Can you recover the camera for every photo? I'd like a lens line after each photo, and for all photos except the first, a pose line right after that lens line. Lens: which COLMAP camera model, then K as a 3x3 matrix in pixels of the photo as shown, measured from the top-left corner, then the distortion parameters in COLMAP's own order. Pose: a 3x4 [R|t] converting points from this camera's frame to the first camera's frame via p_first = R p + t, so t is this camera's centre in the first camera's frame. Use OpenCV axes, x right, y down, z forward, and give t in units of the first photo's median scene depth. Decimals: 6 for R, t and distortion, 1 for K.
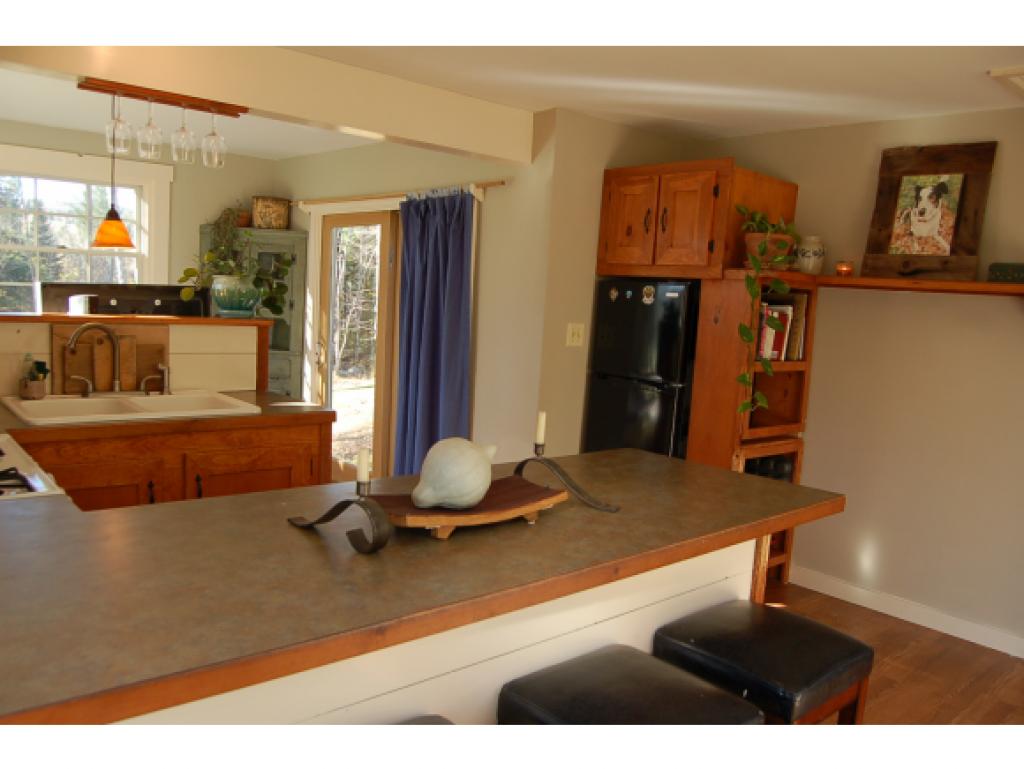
lens RADIAL K [[803.3, 0, 511.3], [0, 803.3, 400.5], [0, 0, 1]] dist [-0.056744, 0.008395]
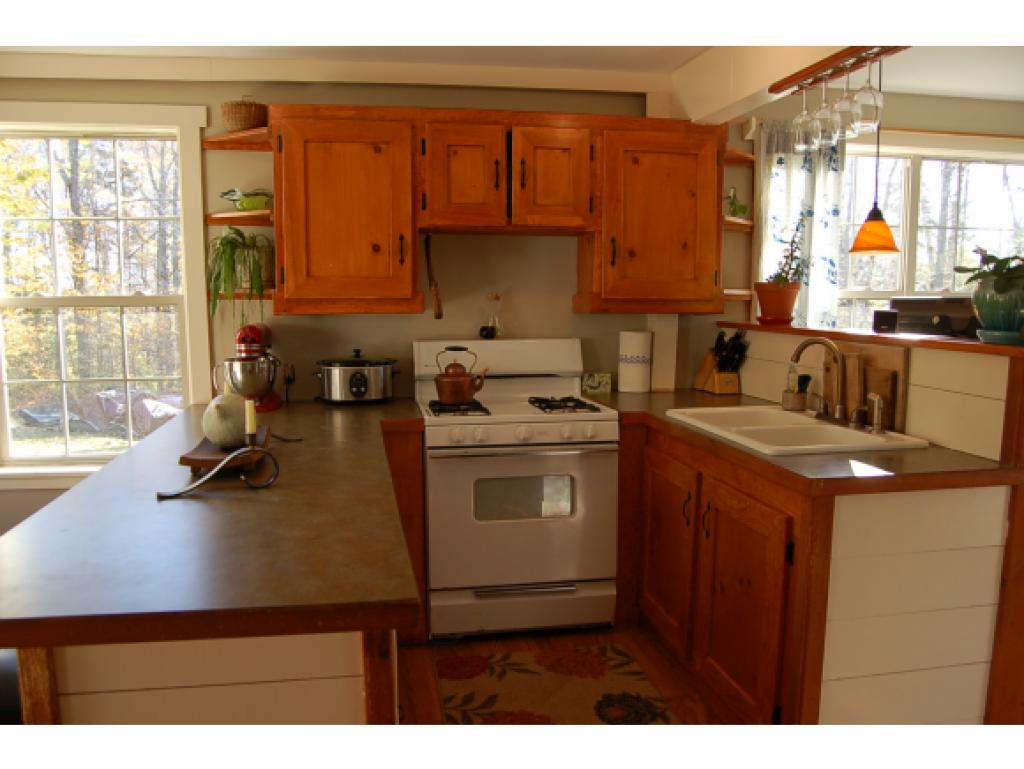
lens RADIAL K [[816.9, 0, 477.8], [0, 816.9, 411.4], [0, 0, 1]] dist [-0.078310, 0.012198]
pose [[-0.507932, 0.067362, -0.858759, 0.249327], [-0.141272, 0.976925, 0.160189, -0.055422], [0.849734, 0.202684, -0.486695, 0.580204]]
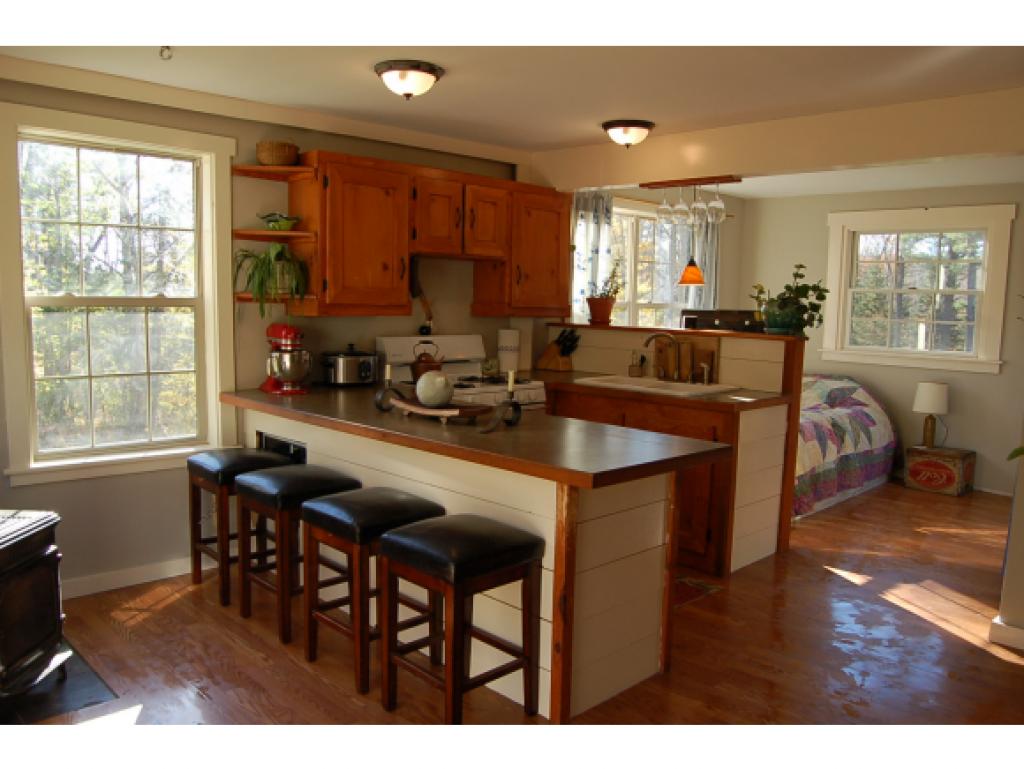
lens RADIAL K [[803.3, 0, 511.3], [0, 803.3, 400.5], [0, 0, 1]] dist [-0.056744, 0.008395]
pose [[0.067607, 0.070474, -0.995220, 0.537386], [-0.152180, 0.986559, 0.059523, -0.006944], [0.986038, 0.147429, 0.077423, 0.305802]]
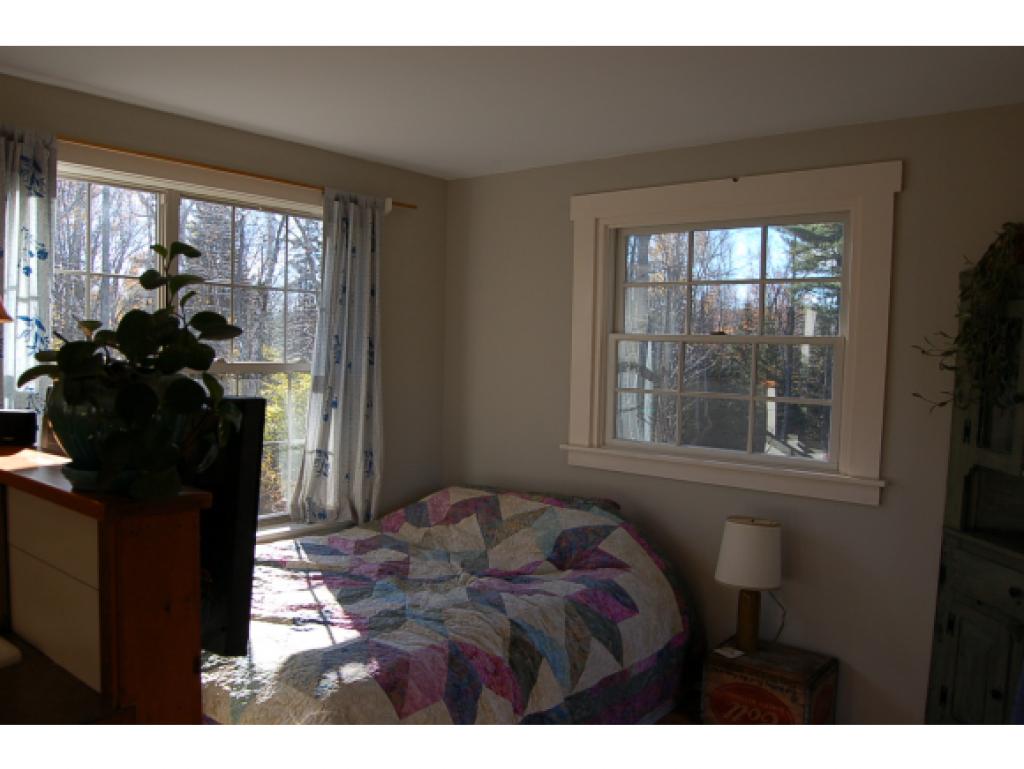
lens RADIAL K [[816.9, 0, 477.8], [0, 816.9, 411.4], [0, 0, 1]] dist [-0.078310, 0.012198]
pose [[0.146835, 0.020467, -0.988949, 0.026322], [-0.149355, 0.988782, -0.001712, -0.097443], [0.977820, 0.147955, 0.148245, 0.669680]]
